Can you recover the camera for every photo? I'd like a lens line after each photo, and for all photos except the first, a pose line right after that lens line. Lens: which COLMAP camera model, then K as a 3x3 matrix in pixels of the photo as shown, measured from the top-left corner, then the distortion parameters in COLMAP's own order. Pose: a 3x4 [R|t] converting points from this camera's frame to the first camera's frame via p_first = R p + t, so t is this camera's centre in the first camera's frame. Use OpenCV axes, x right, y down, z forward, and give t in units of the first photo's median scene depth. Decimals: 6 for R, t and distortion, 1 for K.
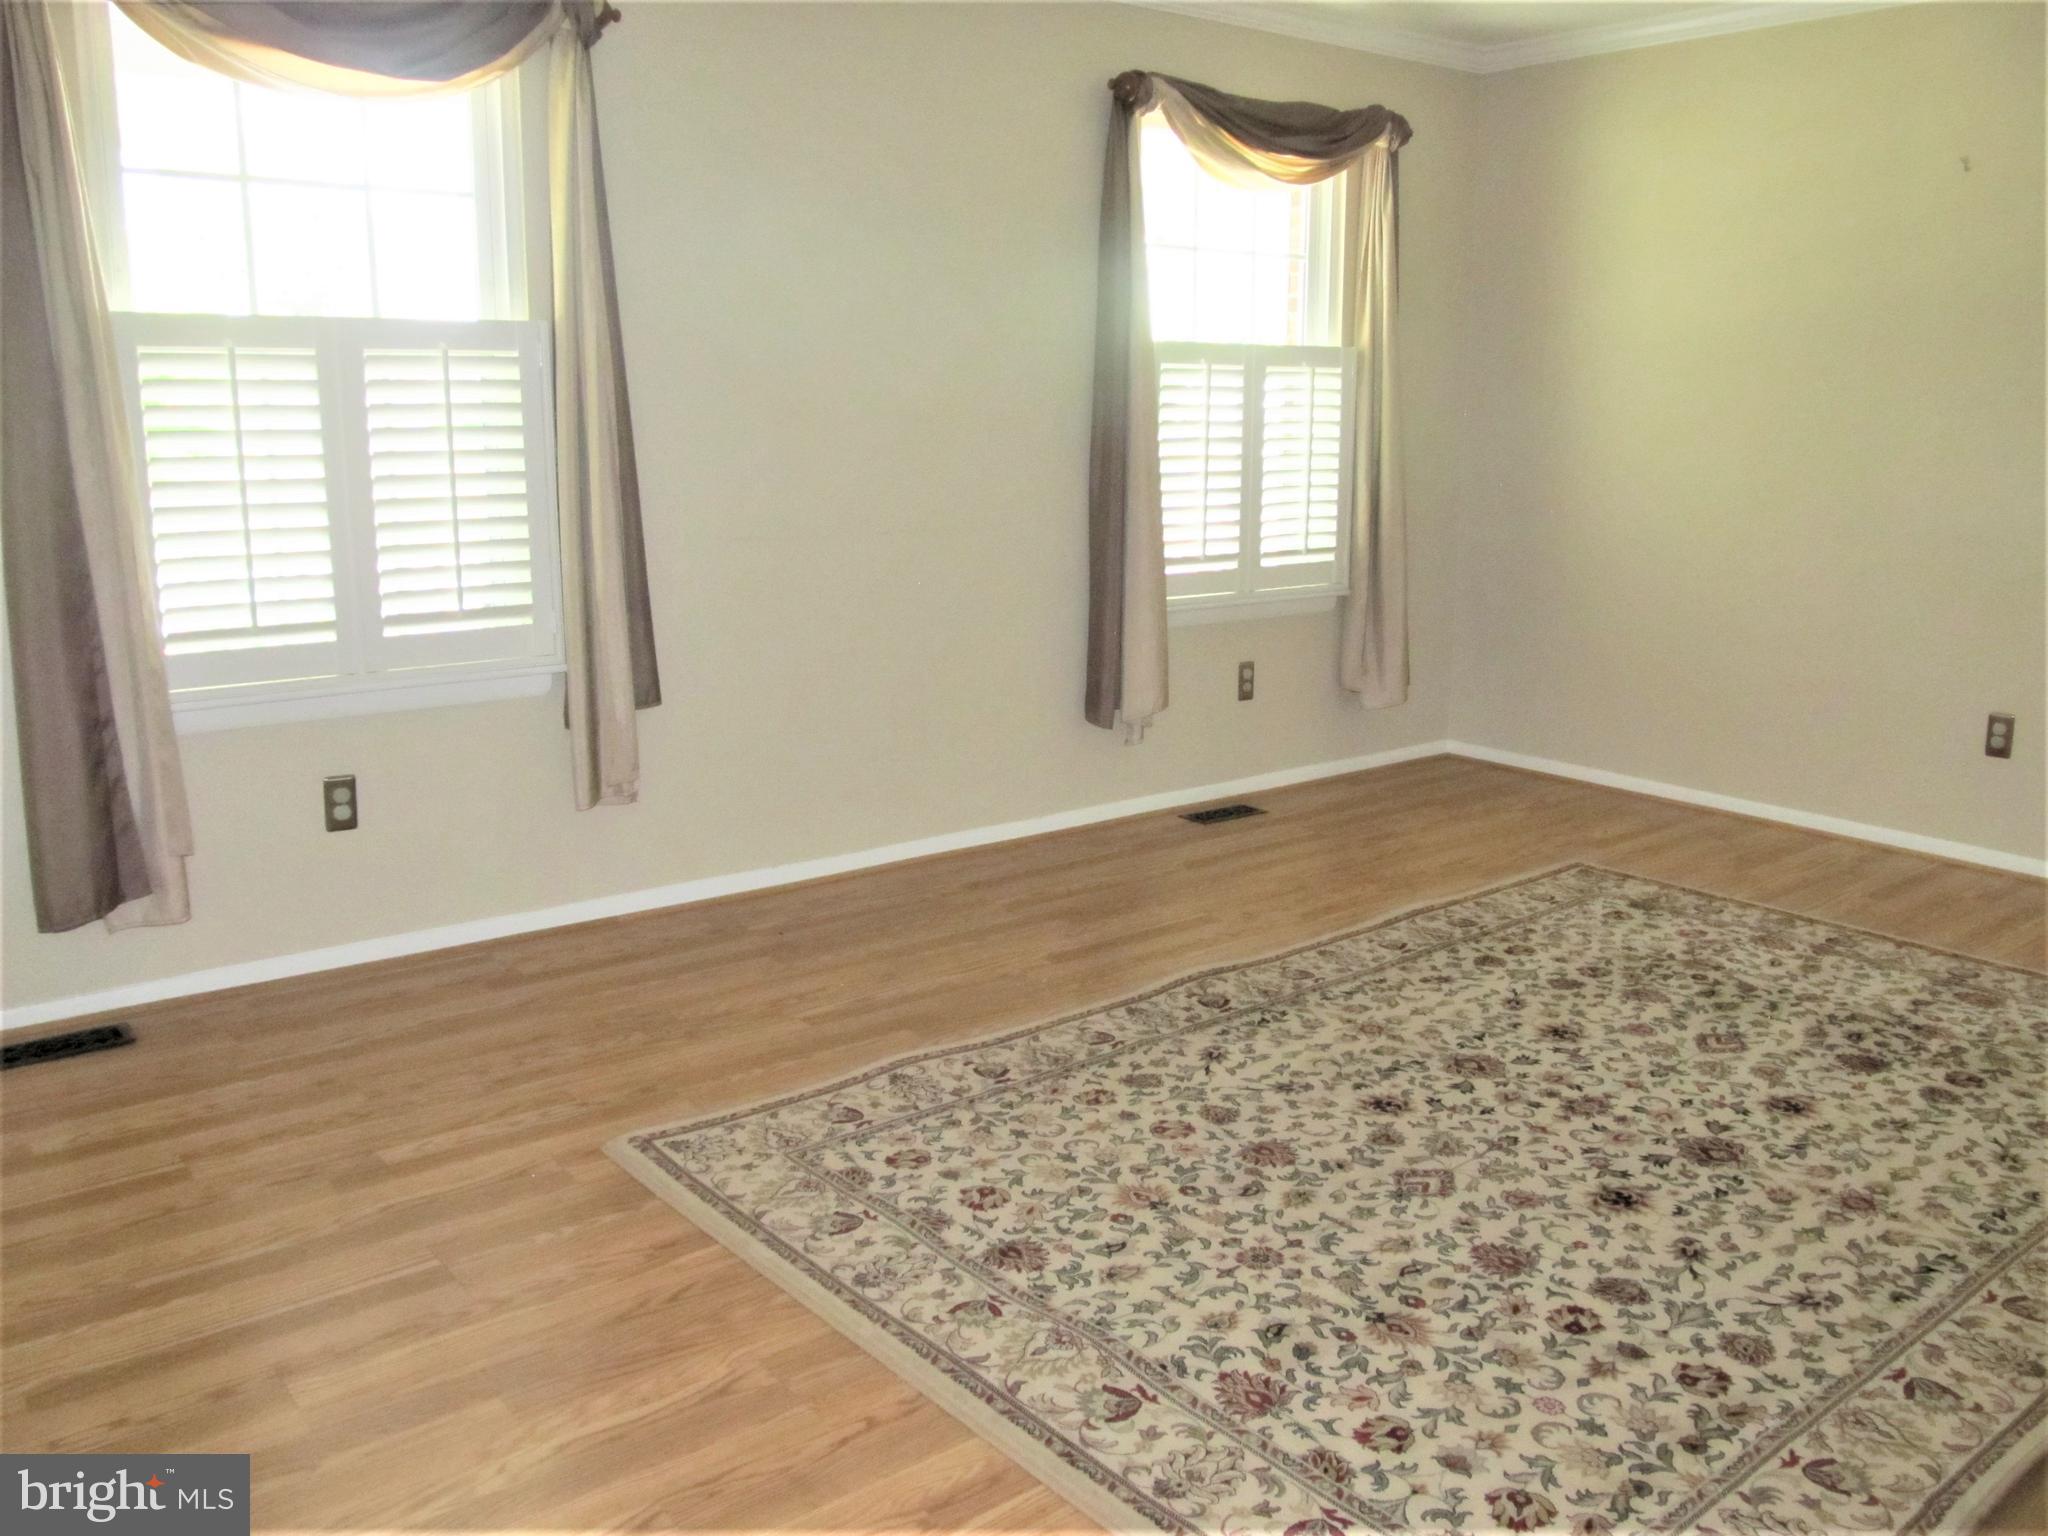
lens RADIAL K [[1652.3, 0, 1024.0], [0, 1652.3, 768.0], [0, 0, 1]] dist [-0.054446, 0.058251]
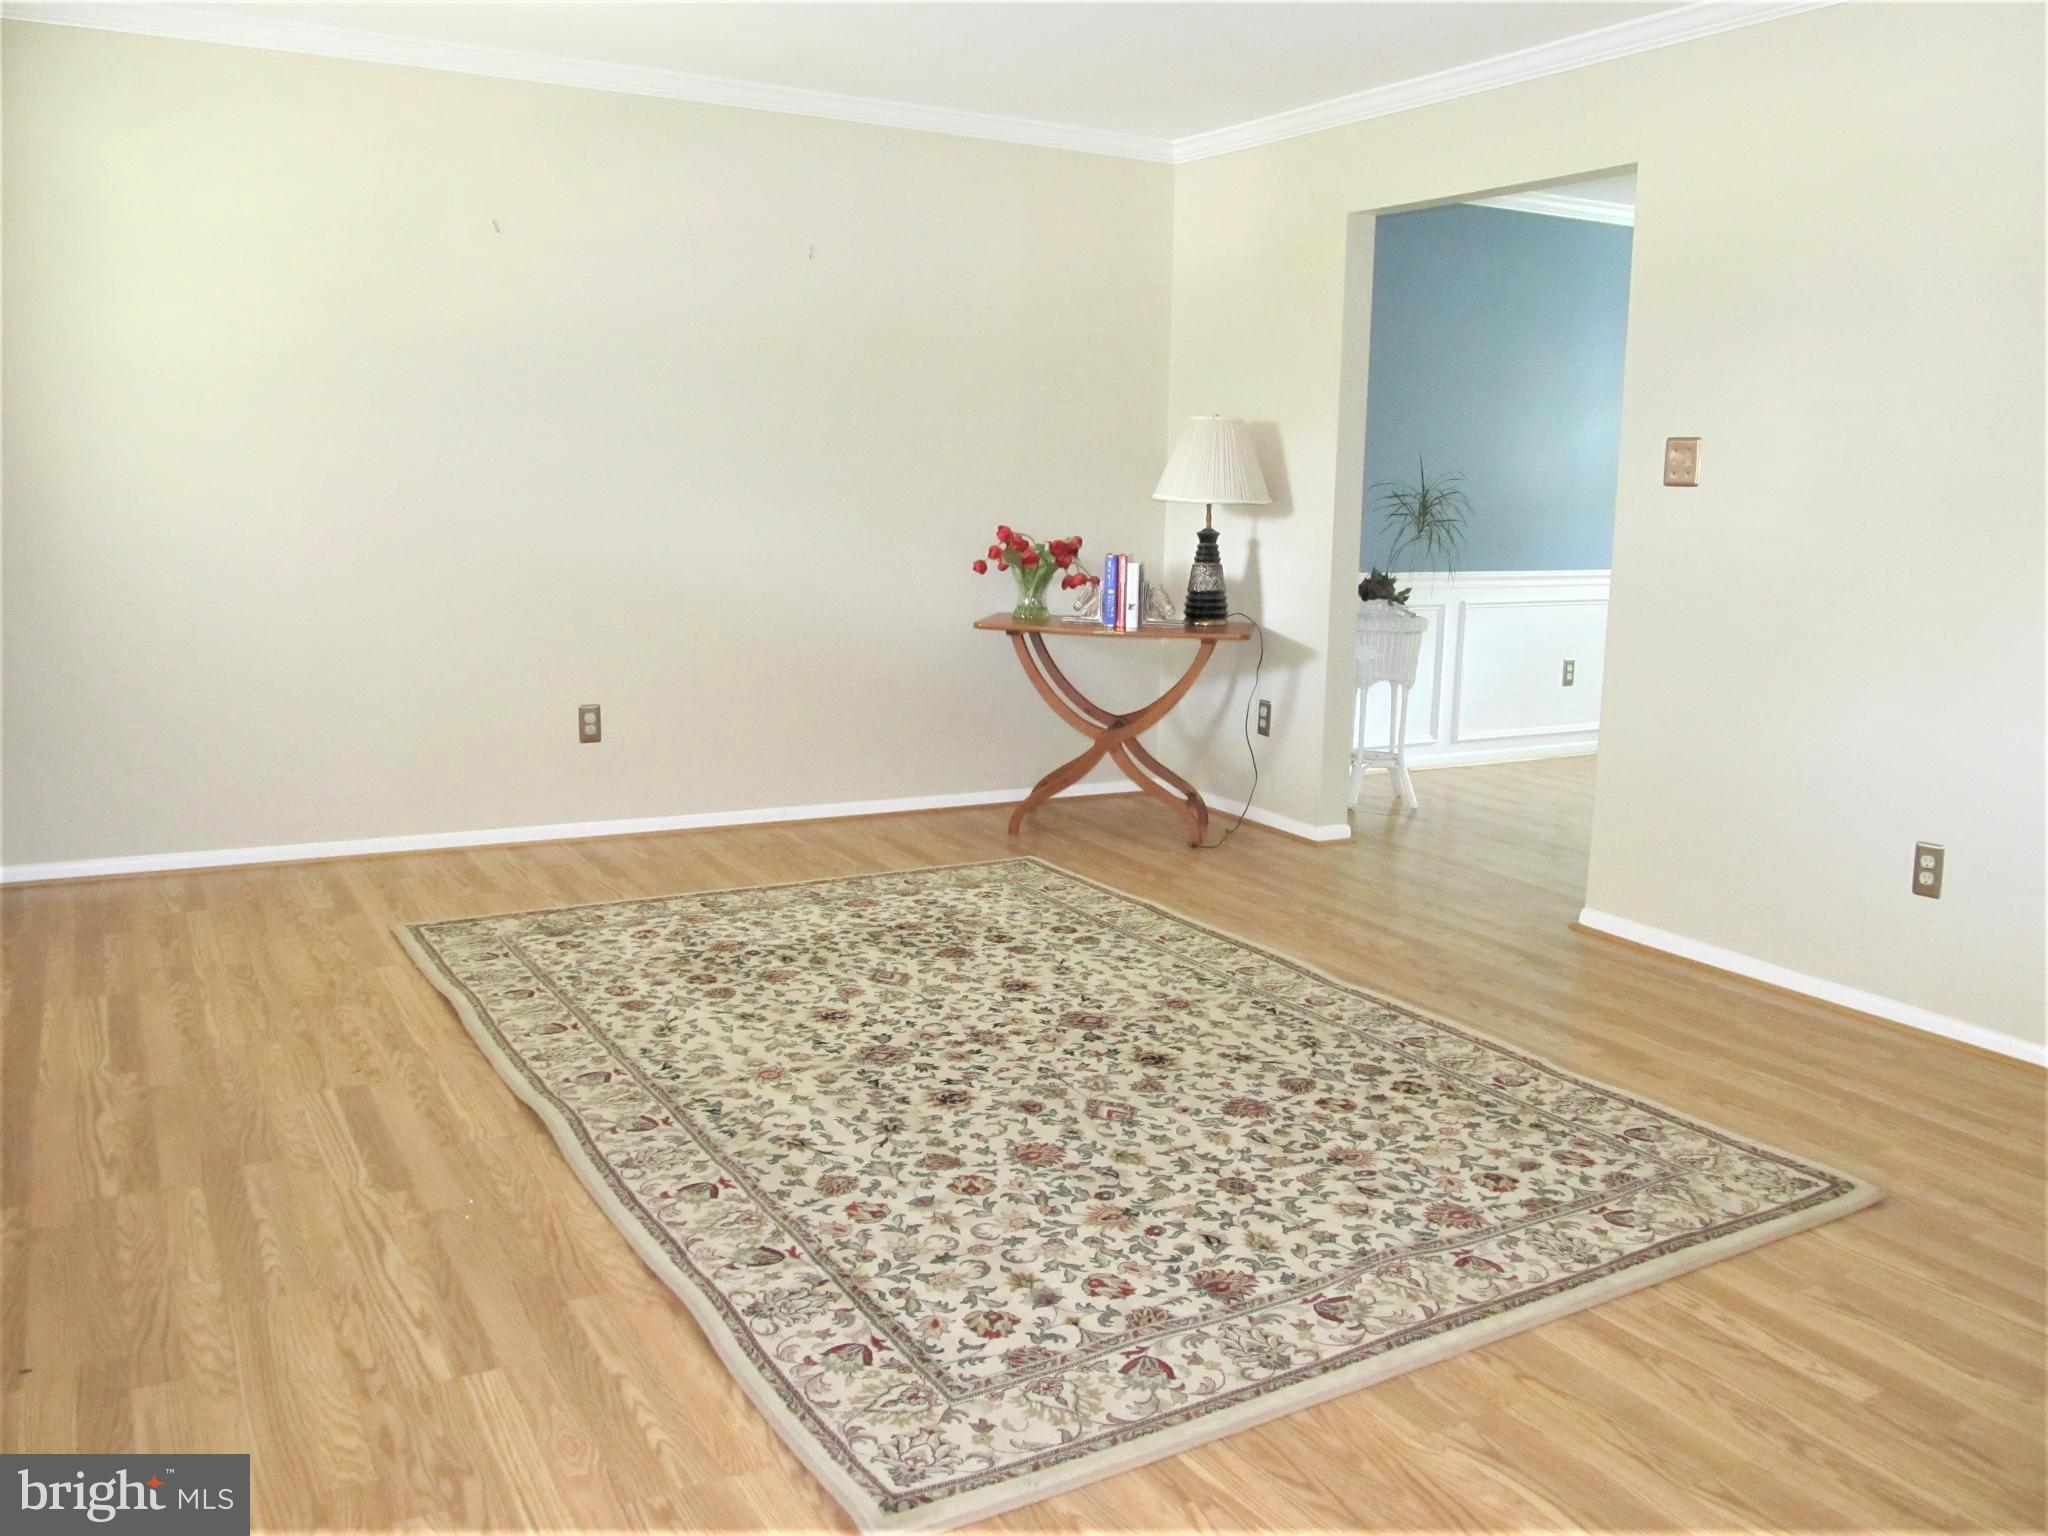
lens RADIAL K [[1652.3, 0, 1024.0], [0, 1652.3, 768.0], [0, 0, 1]] dist [-0.054446, 0.058251]
pose [[0.159958, -0.169685, 0.972430, -0.795131], [0.190543, 0.971895, 0.138249, -0.145761], [-0.968559, 0.163176, 0.187795, 0.734566]]
